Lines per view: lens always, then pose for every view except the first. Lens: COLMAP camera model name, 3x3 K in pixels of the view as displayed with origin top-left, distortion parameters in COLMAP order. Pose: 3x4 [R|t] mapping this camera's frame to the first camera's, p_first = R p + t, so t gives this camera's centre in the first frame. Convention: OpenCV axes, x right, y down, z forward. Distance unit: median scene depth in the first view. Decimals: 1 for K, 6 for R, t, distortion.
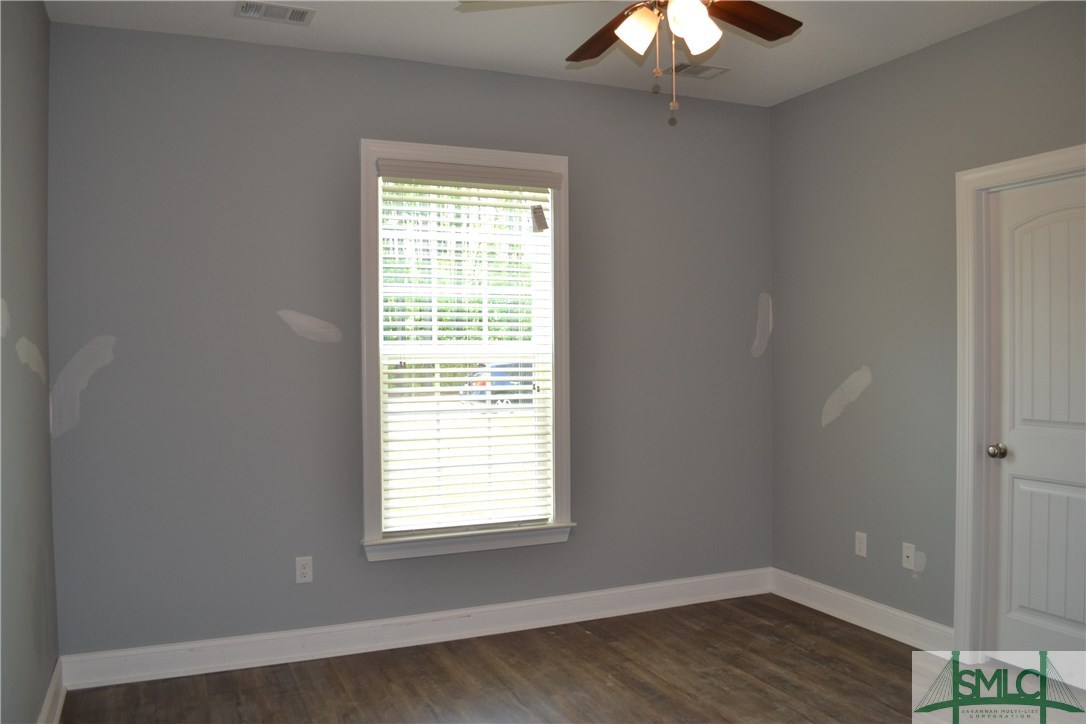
lens RADIAL K [[869.5, 0, 545.0], [0, 869.5, 365.2], [0, 0, 1]] dist [-0.081151, 0.007554]
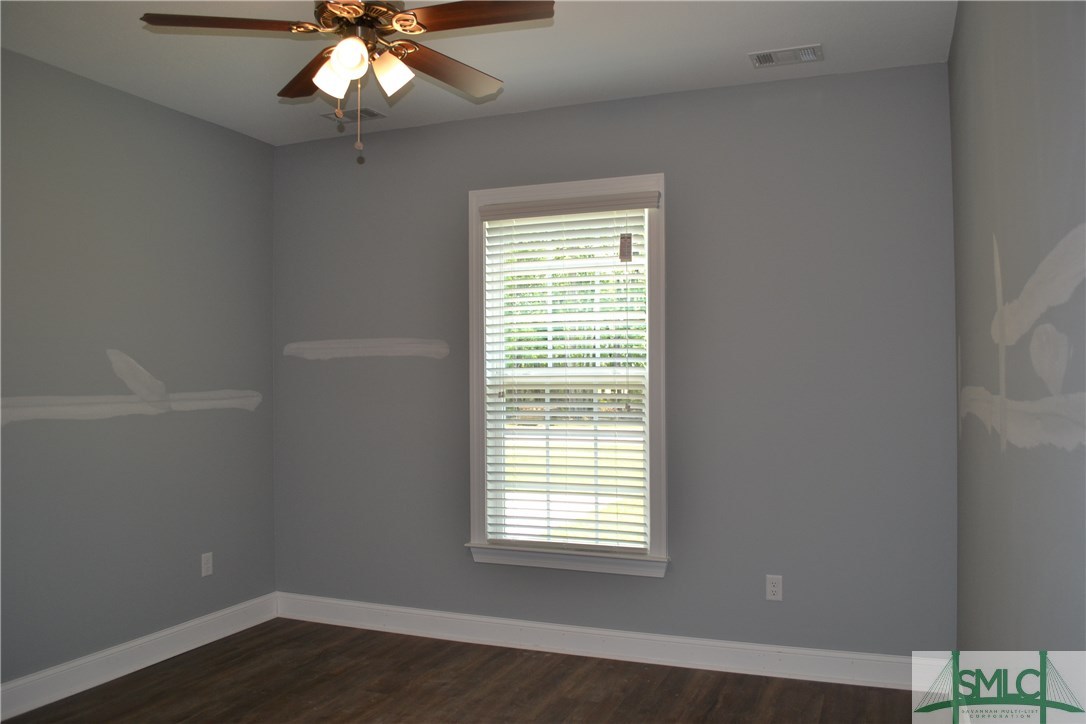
lens RADIAL K [[842.5, 0, 543.0], [0, 842.5, 362.0], [0, 0, 1]] dist [-0.002344, 0.001048]
pose [[0.708717, -0.008687, -0.705439, 0.637444], [-0.009265, 0.999723, -0.021619, -0.011440], [0.705432, 0.021857, 0.708441, 0.273025]]
